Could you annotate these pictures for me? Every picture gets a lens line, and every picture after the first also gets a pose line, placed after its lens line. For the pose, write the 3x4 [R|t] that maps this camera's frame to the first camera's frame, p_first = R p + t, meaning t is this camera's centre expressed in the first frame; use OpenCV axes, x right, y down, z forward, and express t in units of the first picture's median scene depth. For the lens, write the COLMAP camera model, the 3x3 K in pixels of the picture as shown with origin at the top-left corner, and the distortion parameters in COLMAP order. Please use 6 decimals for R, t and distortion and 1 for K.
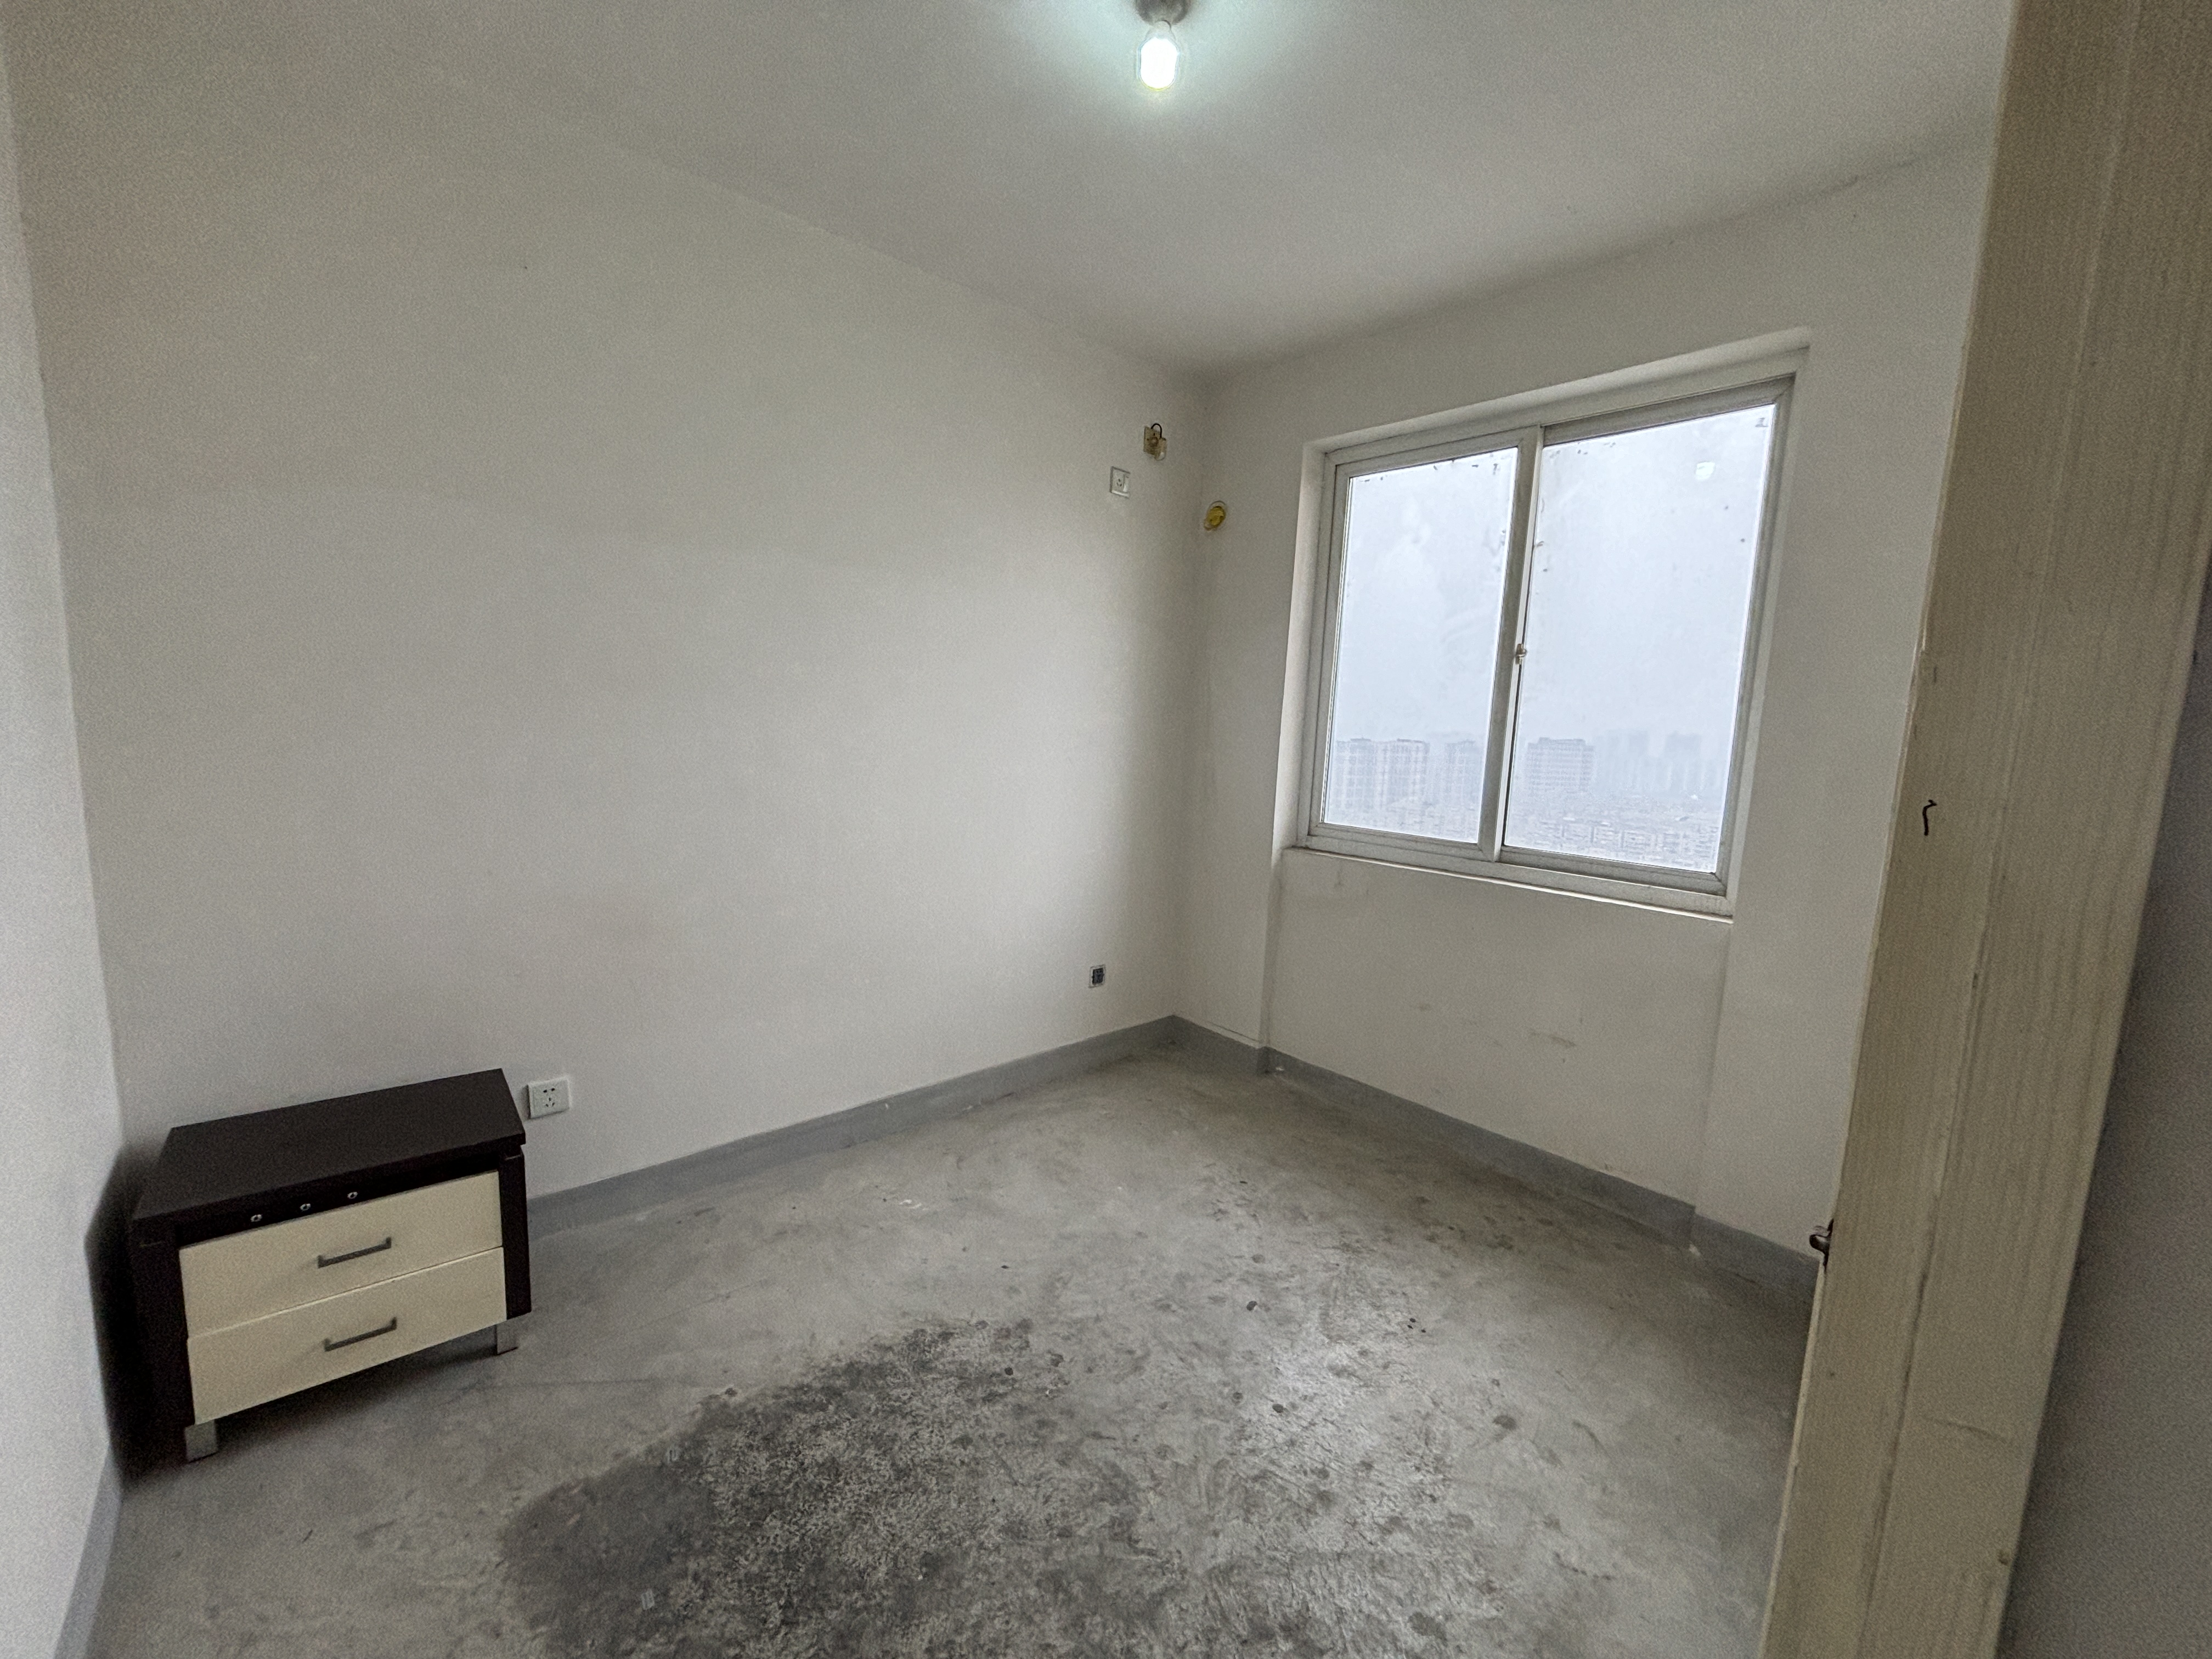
lens RADIAL K [[892.5, 0, 1106.0], [0, 892.5, 829.5], [0, 0, 1]] dist [-0.000349, 0.000102]
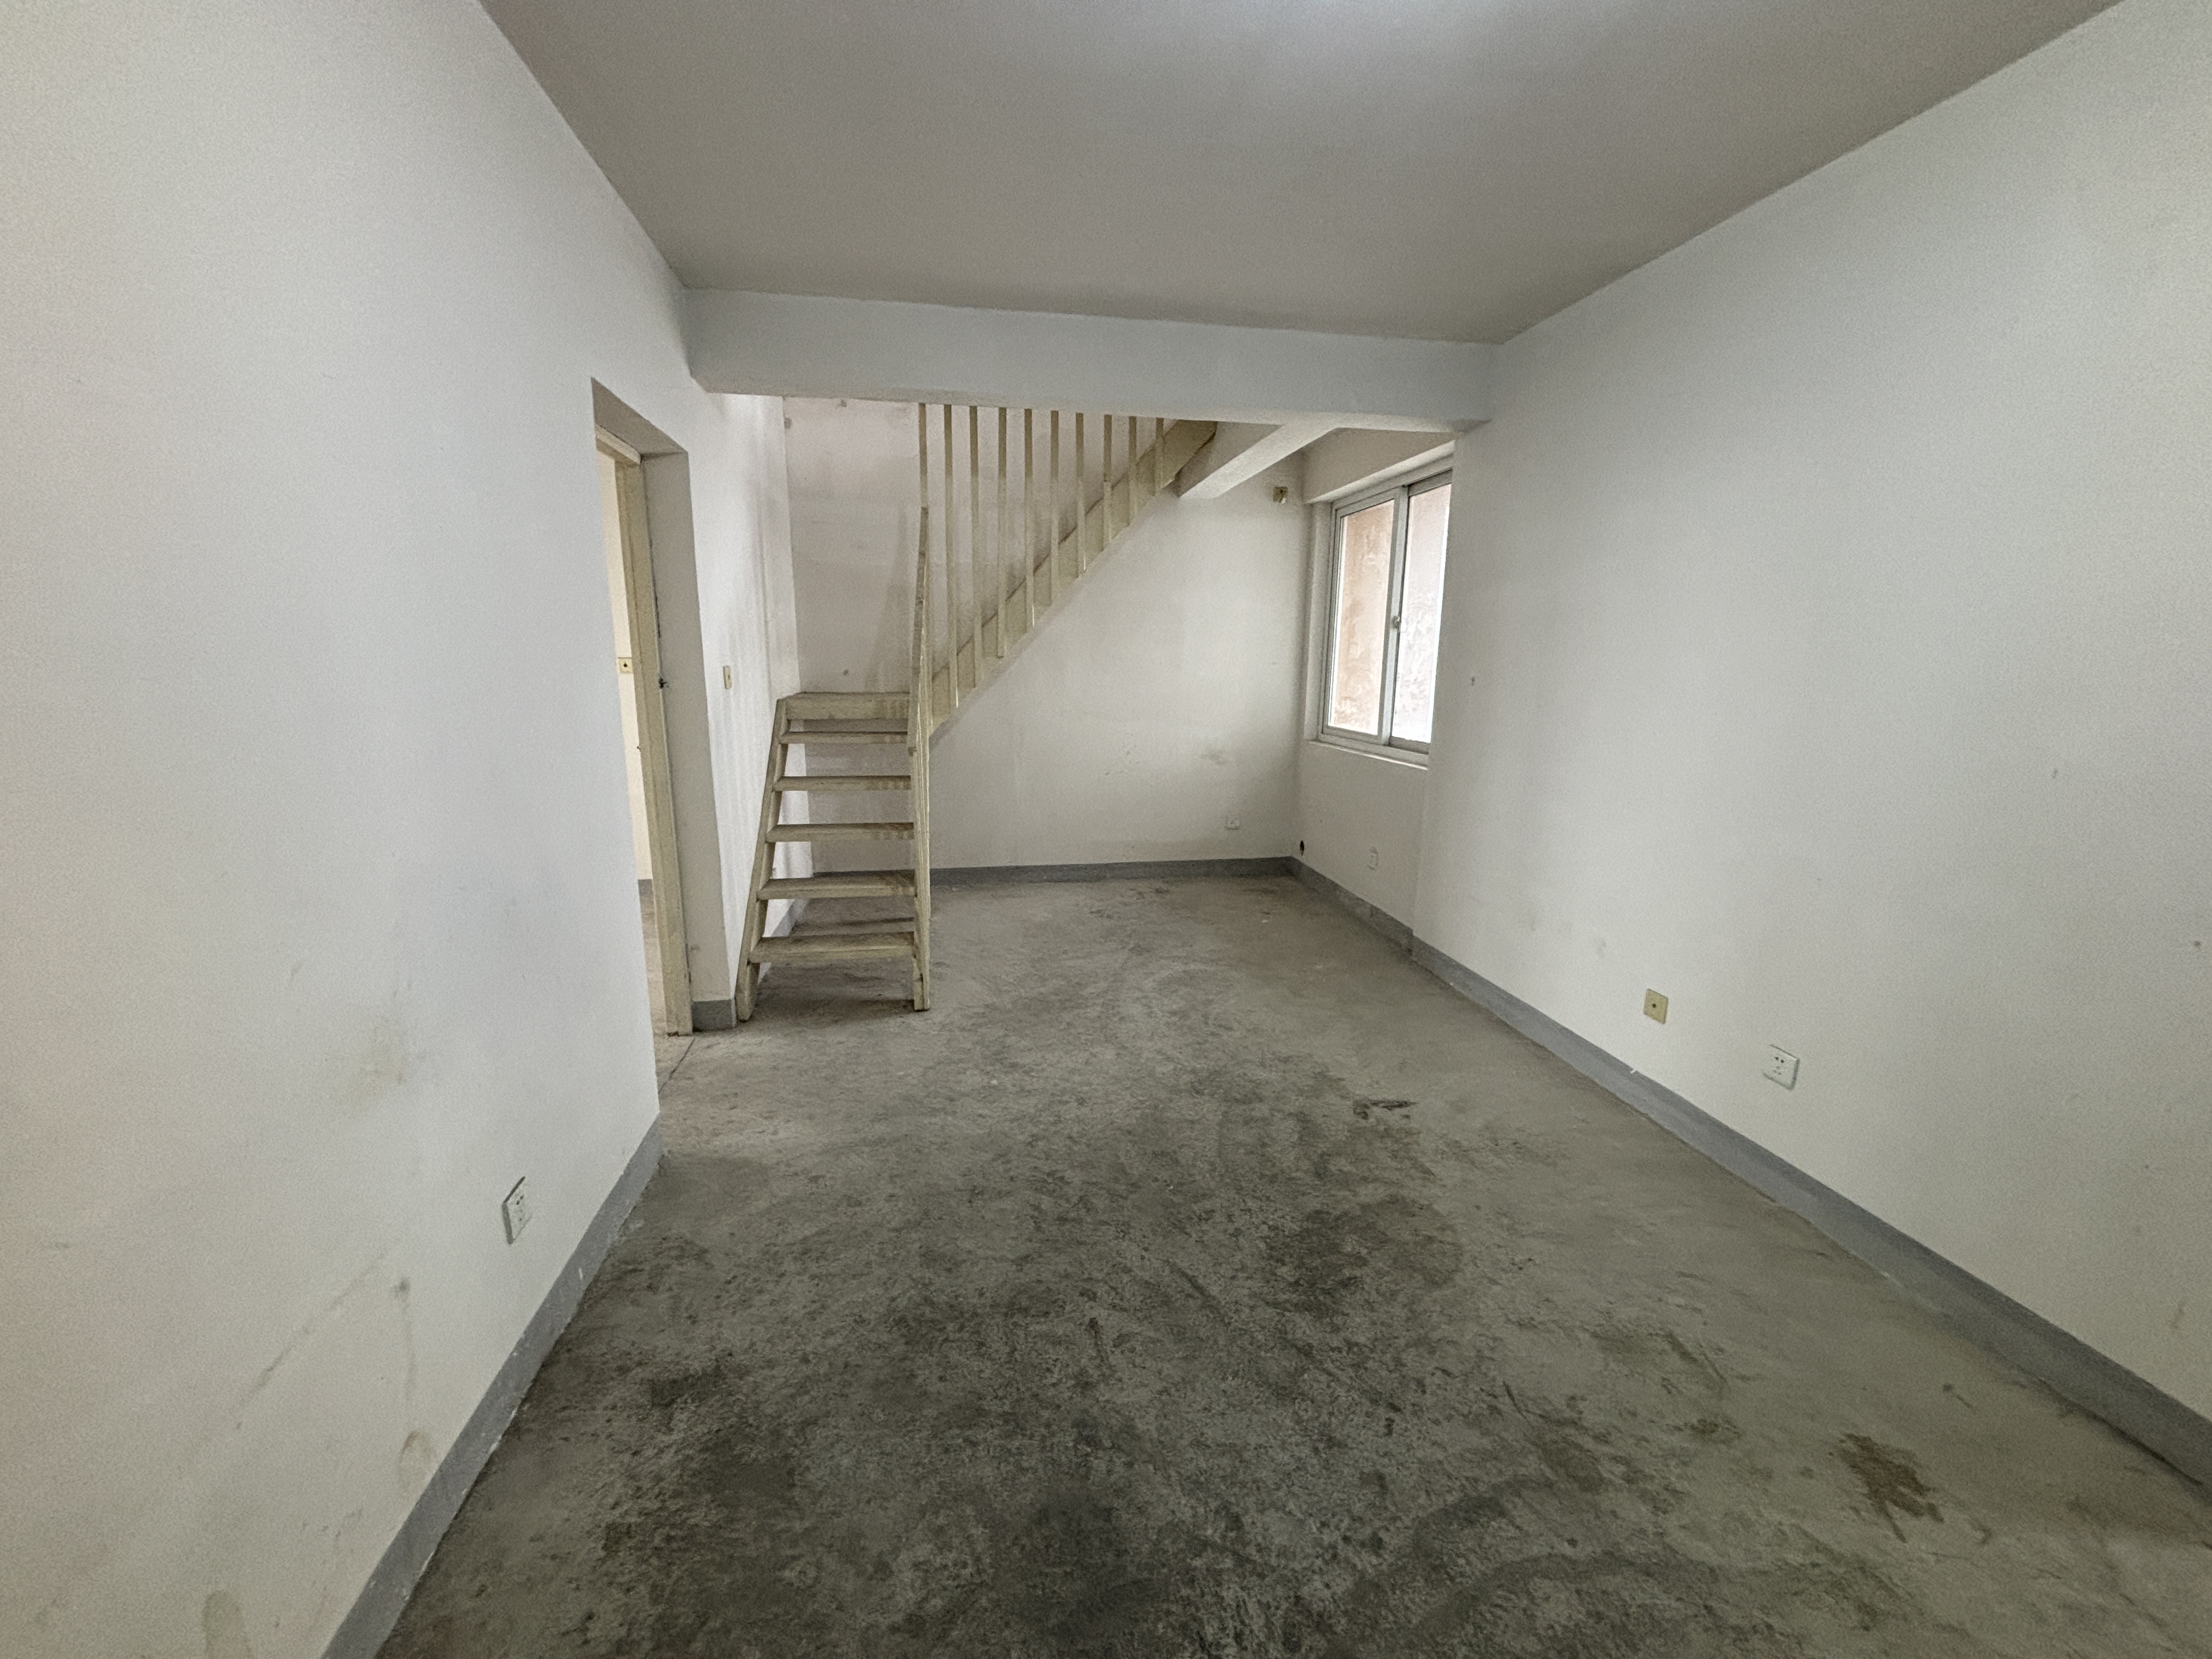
lens RADIAL K [[892.5, 0, 1106.0], [0, 892.5, 829.5], [0, 0, 1]] dist [-0.000349, 0.000102]
pose [[0.848651, 0.072274, -0.523992, 0.896594], [-0.040426, 0.996586, 0.071984, 0.096708], [0.527406, -0.039906, 0.848676, -0.732271]]
